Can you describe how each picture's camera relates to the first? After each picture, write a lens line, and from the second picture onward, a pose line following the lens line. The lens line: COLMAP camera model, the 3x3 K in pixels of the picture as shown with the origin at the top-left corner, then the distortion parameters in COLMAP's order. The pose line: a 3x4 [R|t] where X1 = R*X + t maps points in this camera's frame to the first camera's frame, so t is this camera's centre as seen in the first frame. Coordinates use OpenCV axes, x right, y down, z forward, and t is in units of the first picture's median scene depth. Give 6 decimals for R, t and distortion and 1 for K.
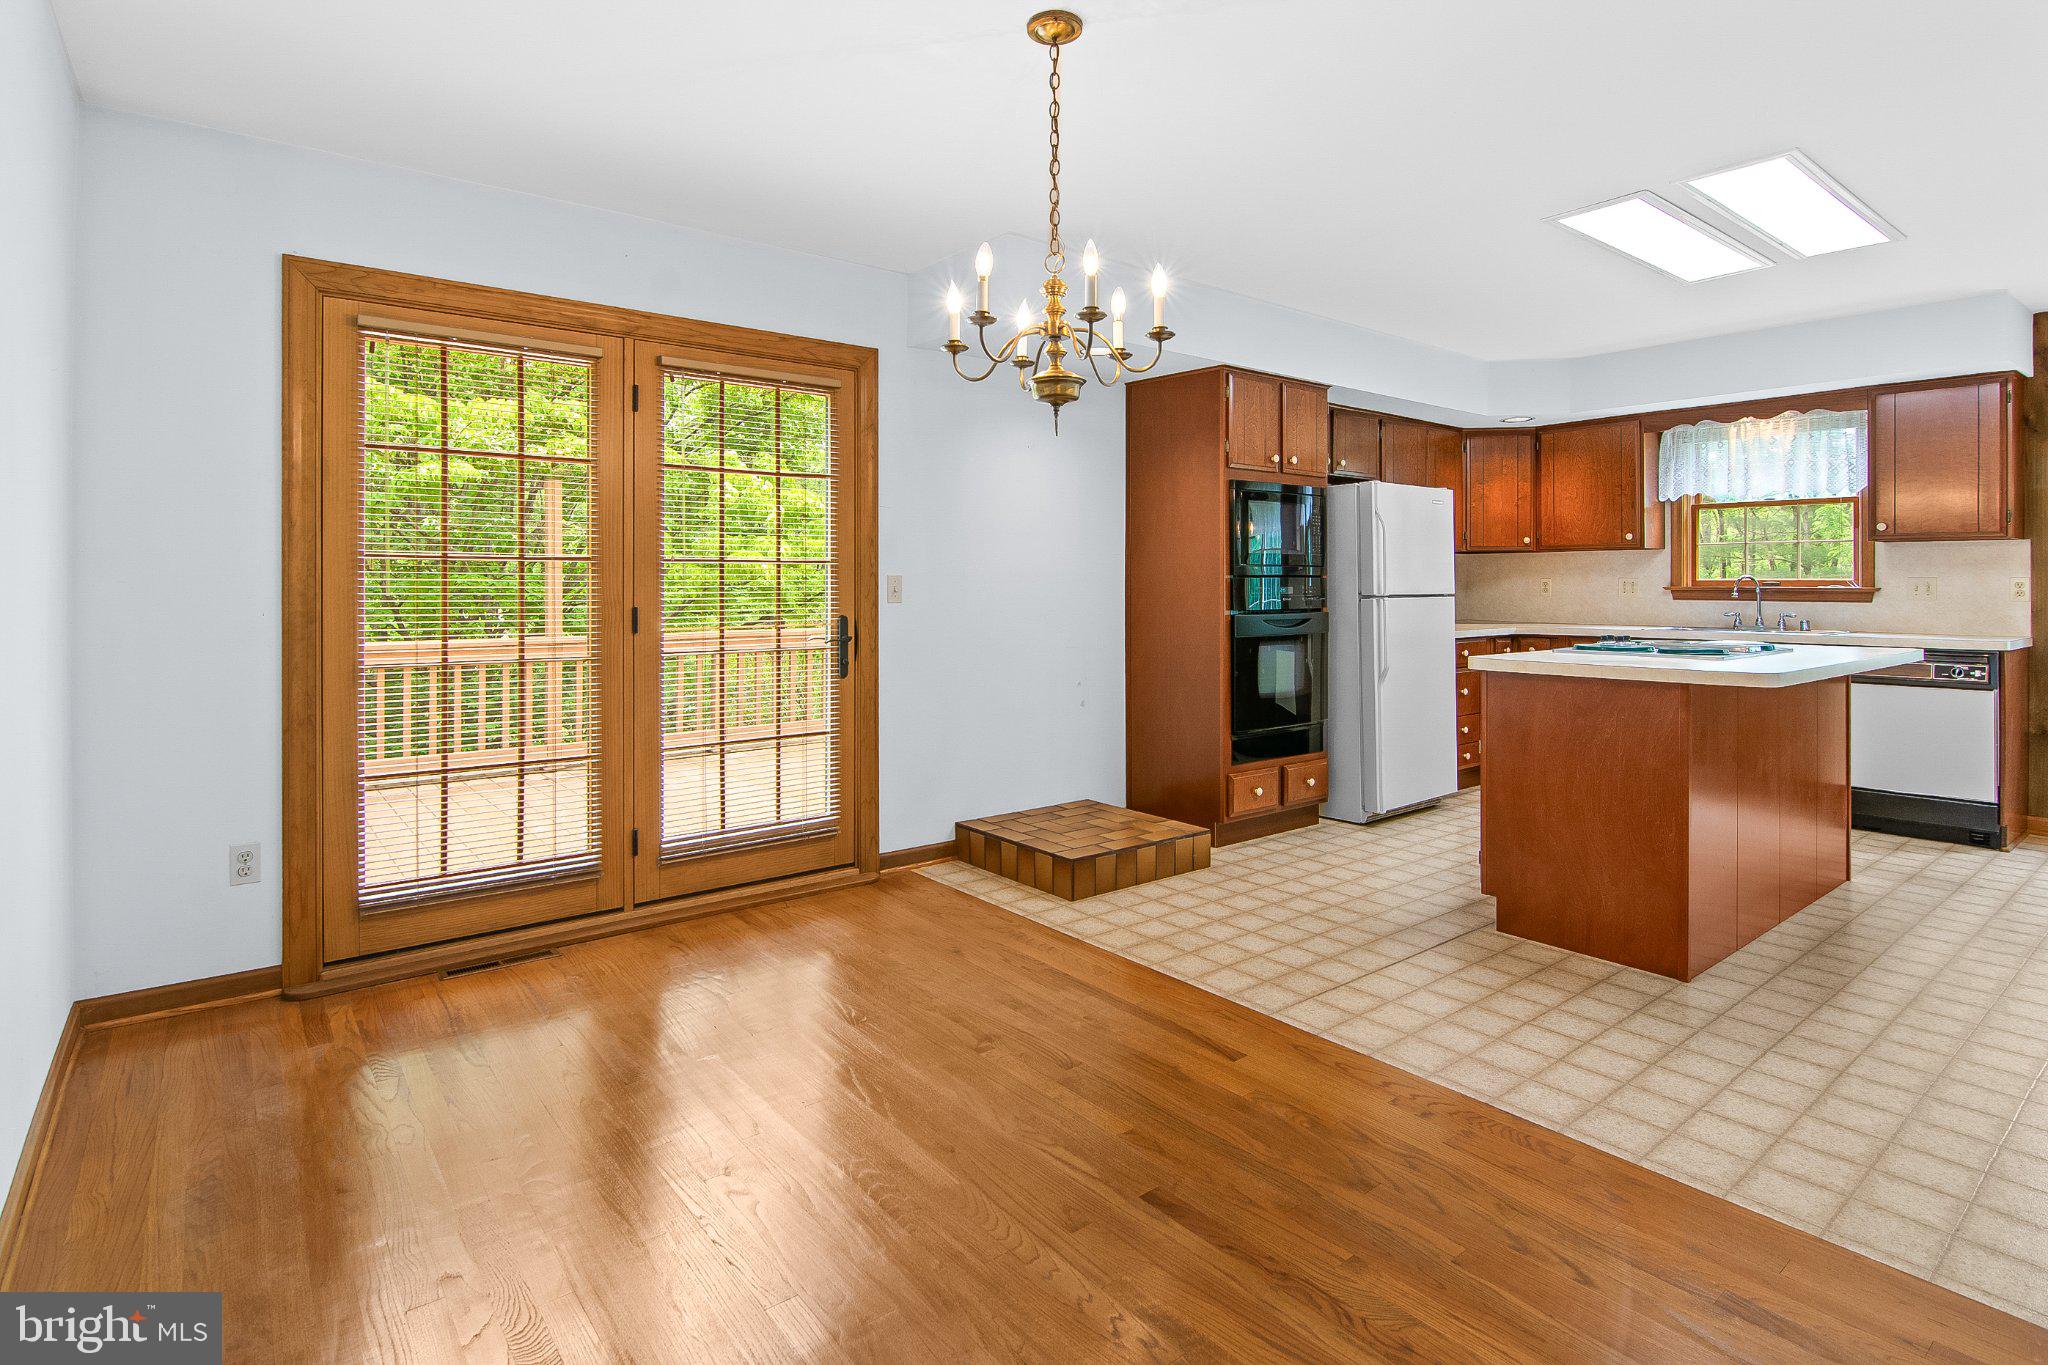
lens RADIAL K [[1024.9, 0, 1022.1], [0, 1024.9, 583.4], [0, 0, 1]] dist [-0.004677, -0.005299]
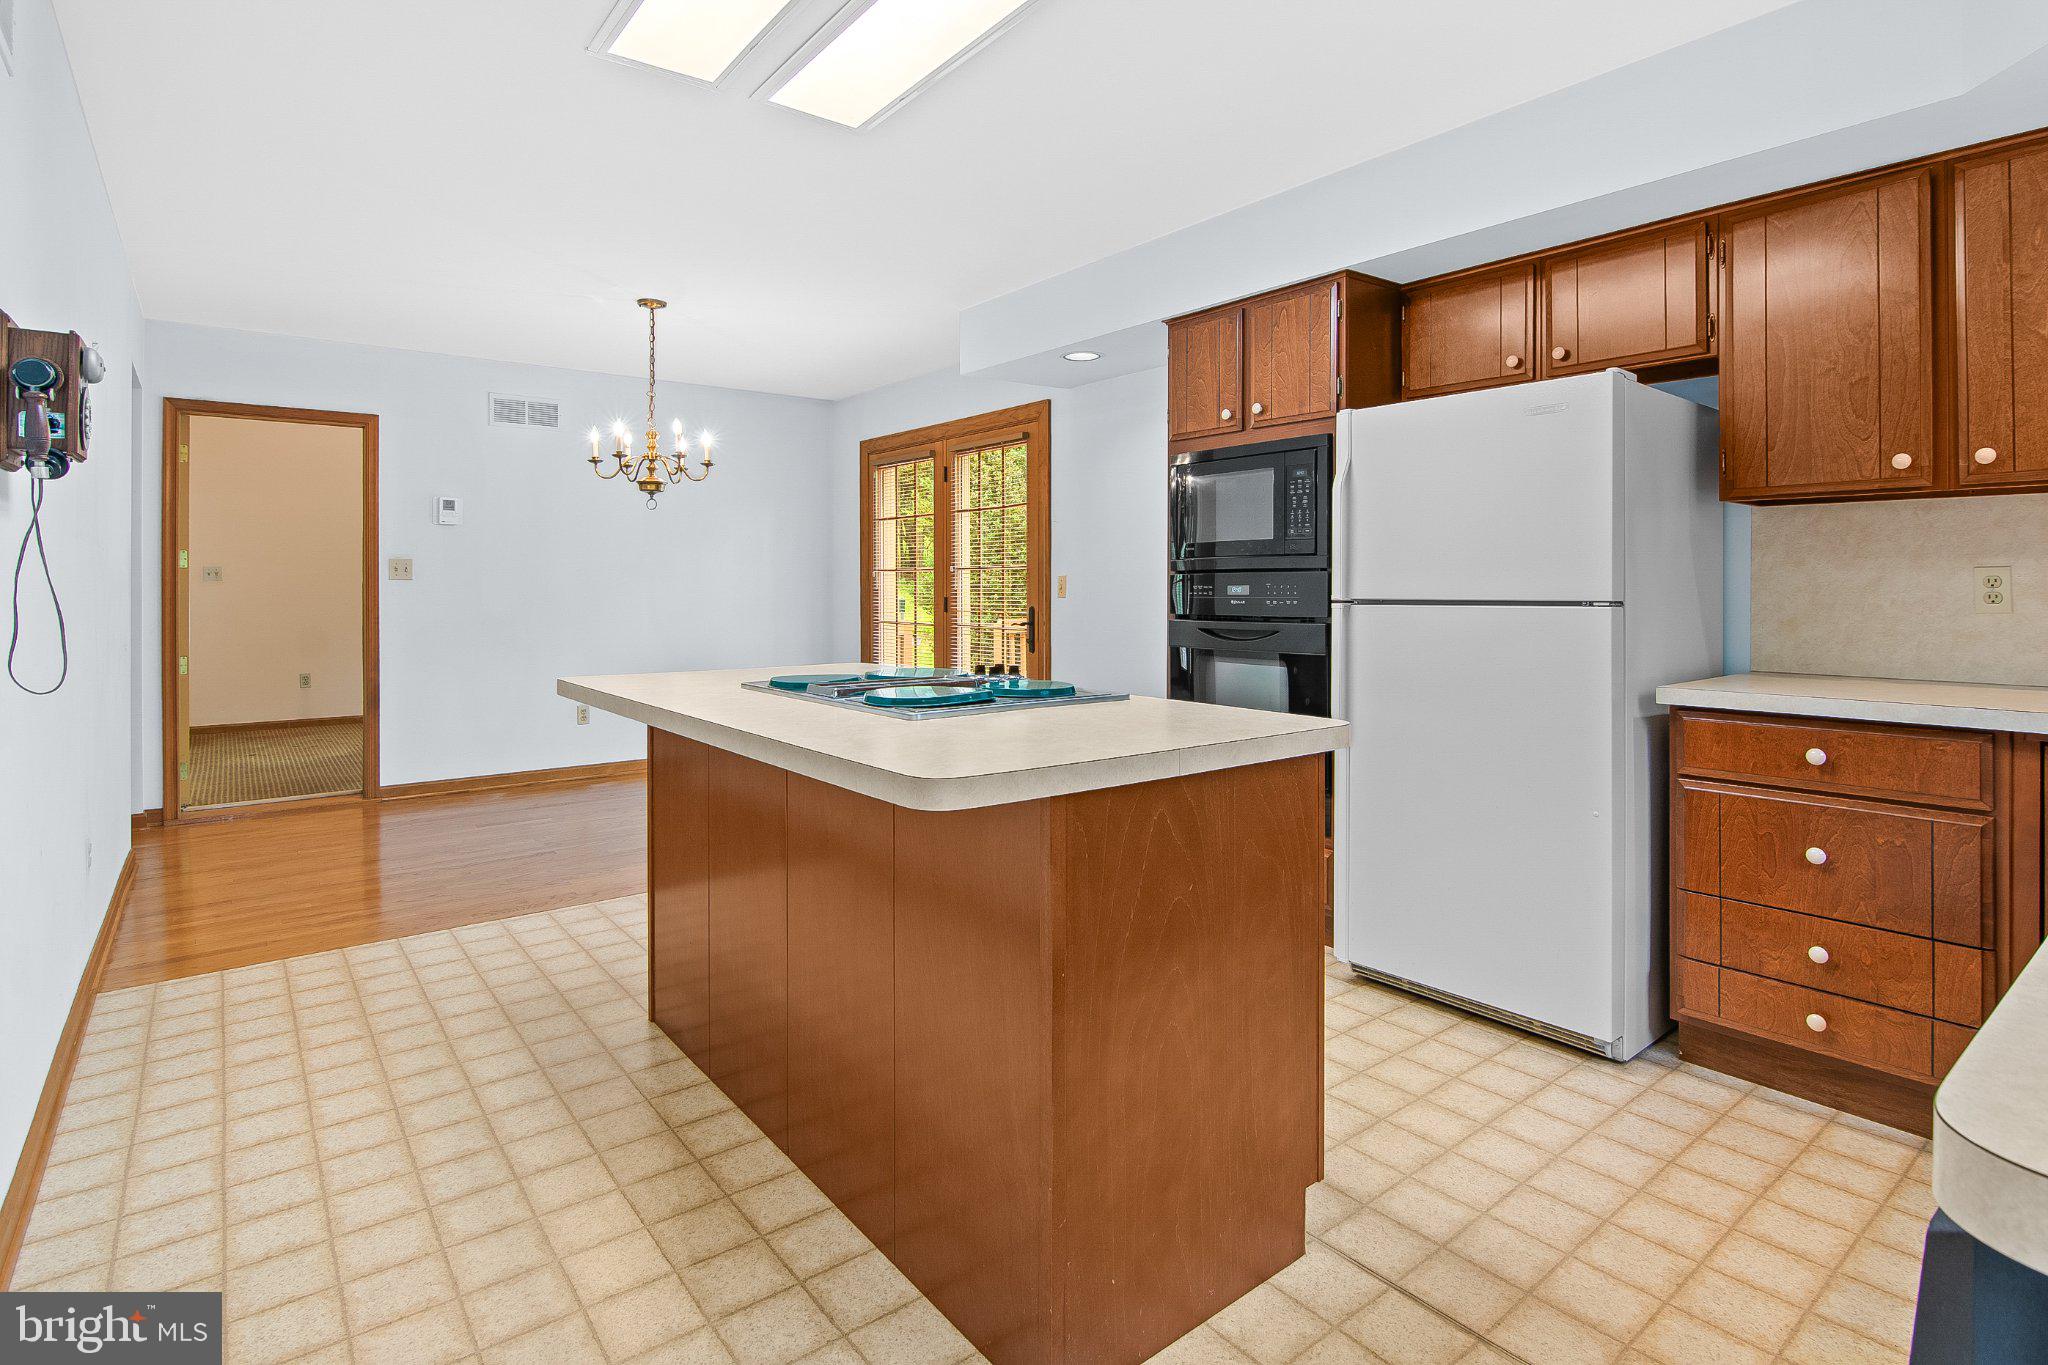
lens RADIAL K [[1024.9, 0, 1032.3], [0, 1024.9, 582.0], [0, 0, 1]] dist [-0.004677, -0.005299]
pose [[0.005555, -0.002853, -0.999981, 1.121591], [0.000682, 0.999996, -0.002849, 0.003206], [0.999984, -0.000666, 0.005557, 0.957666]]
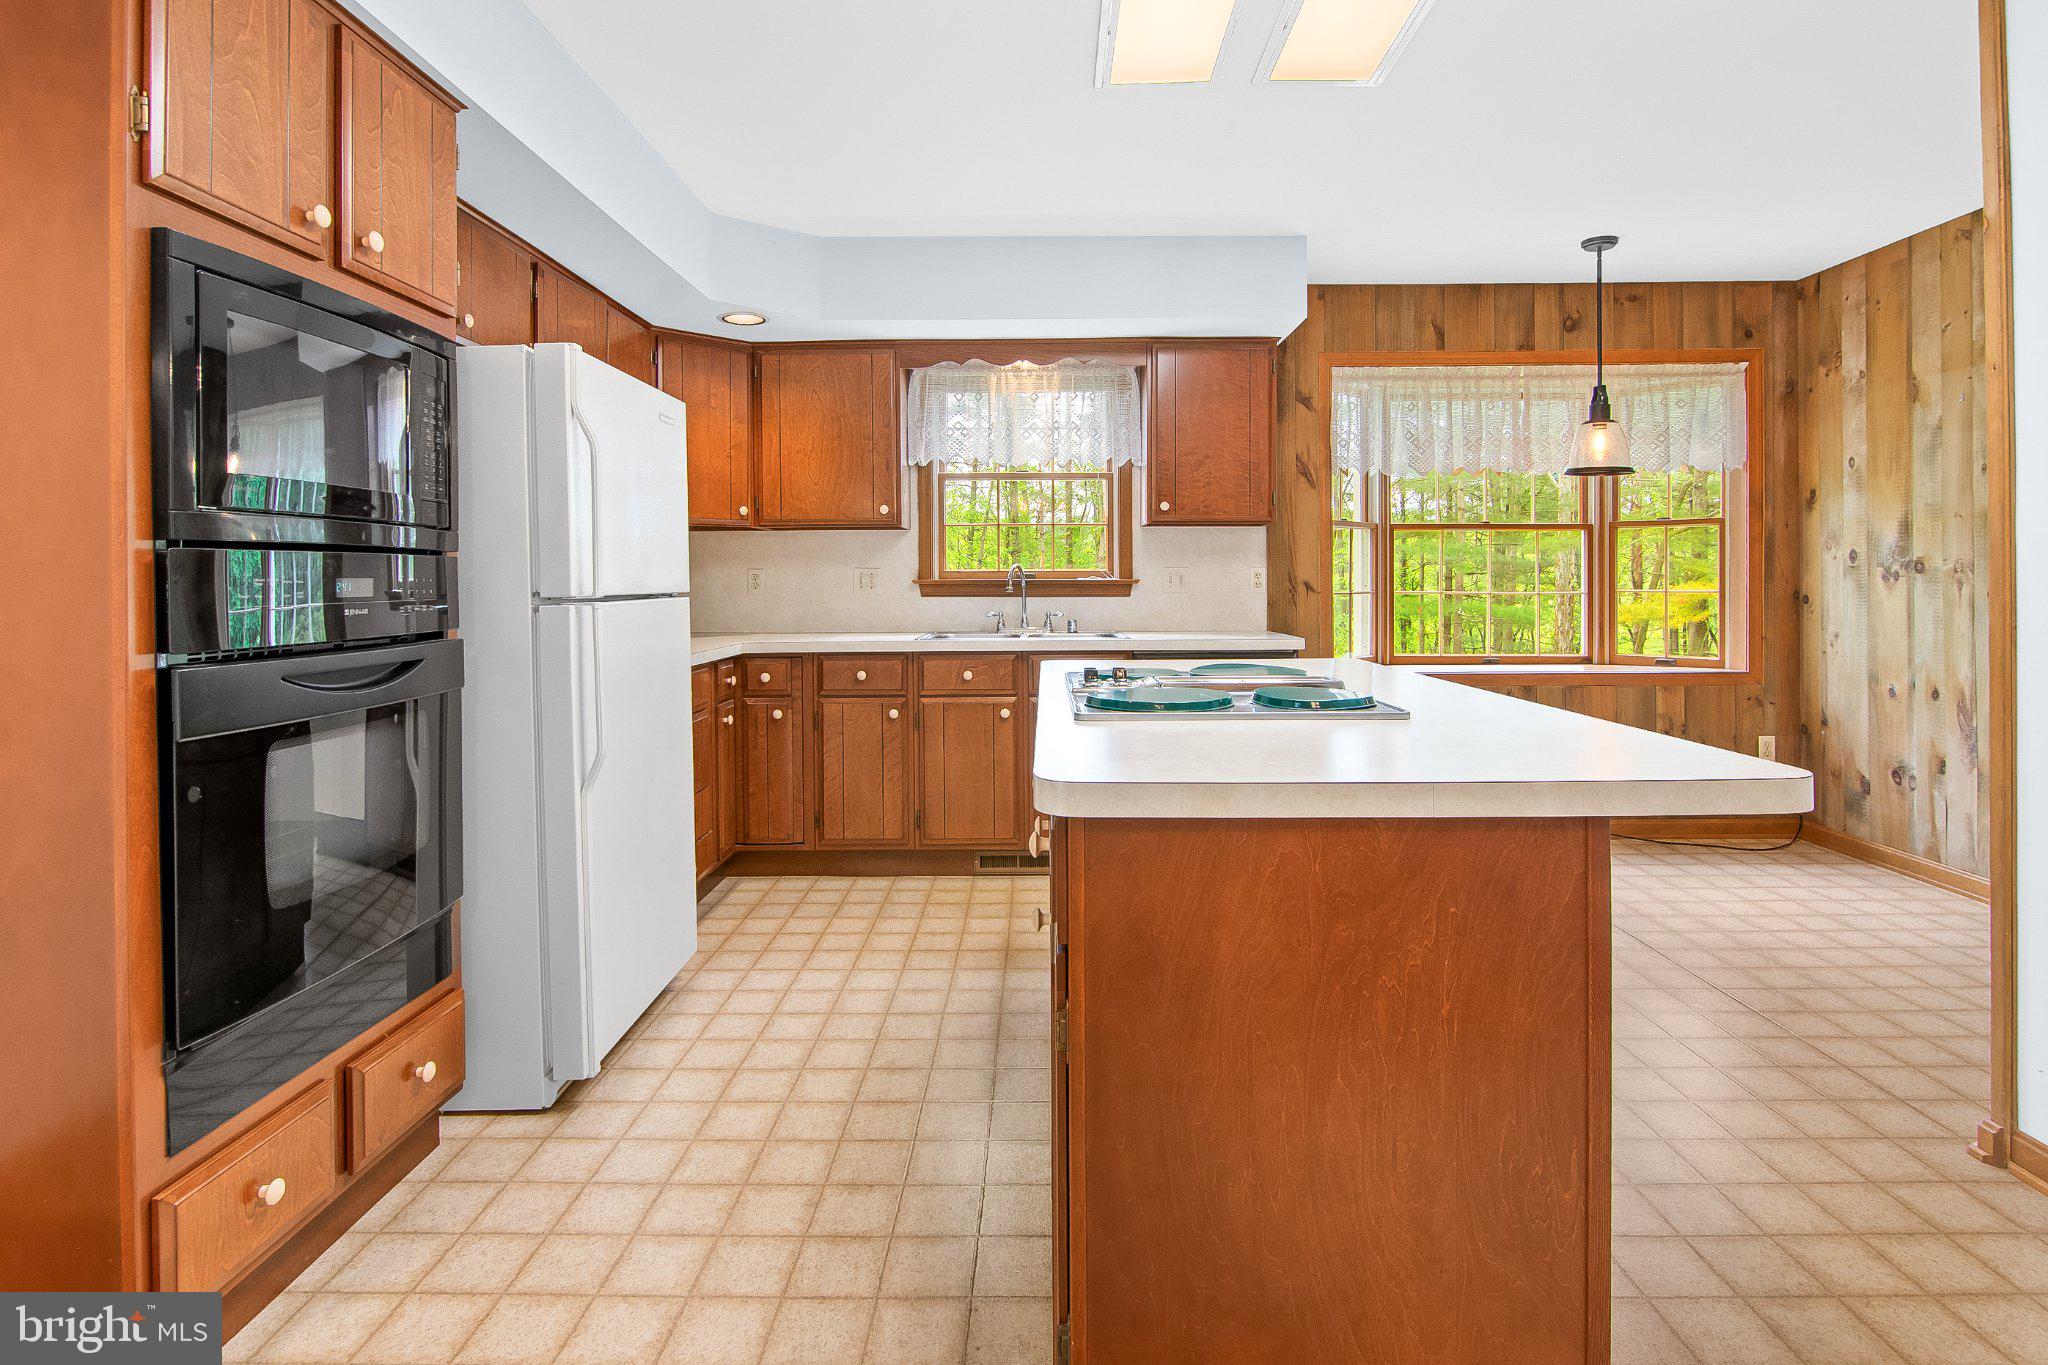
lens RADIAL K [[1024.9, 0, 1032.4], [0, 1024.9, 580.9], [0, 0, 1]] dist [-0.004677, -0.005299]
pose [[0.630357, -0.003682, 0.776296, 0.143927], [0.003730, 0.999992, 0.001714, 0.004673], [-0.776296, 0.001815, 0.630366, 0.657869]]
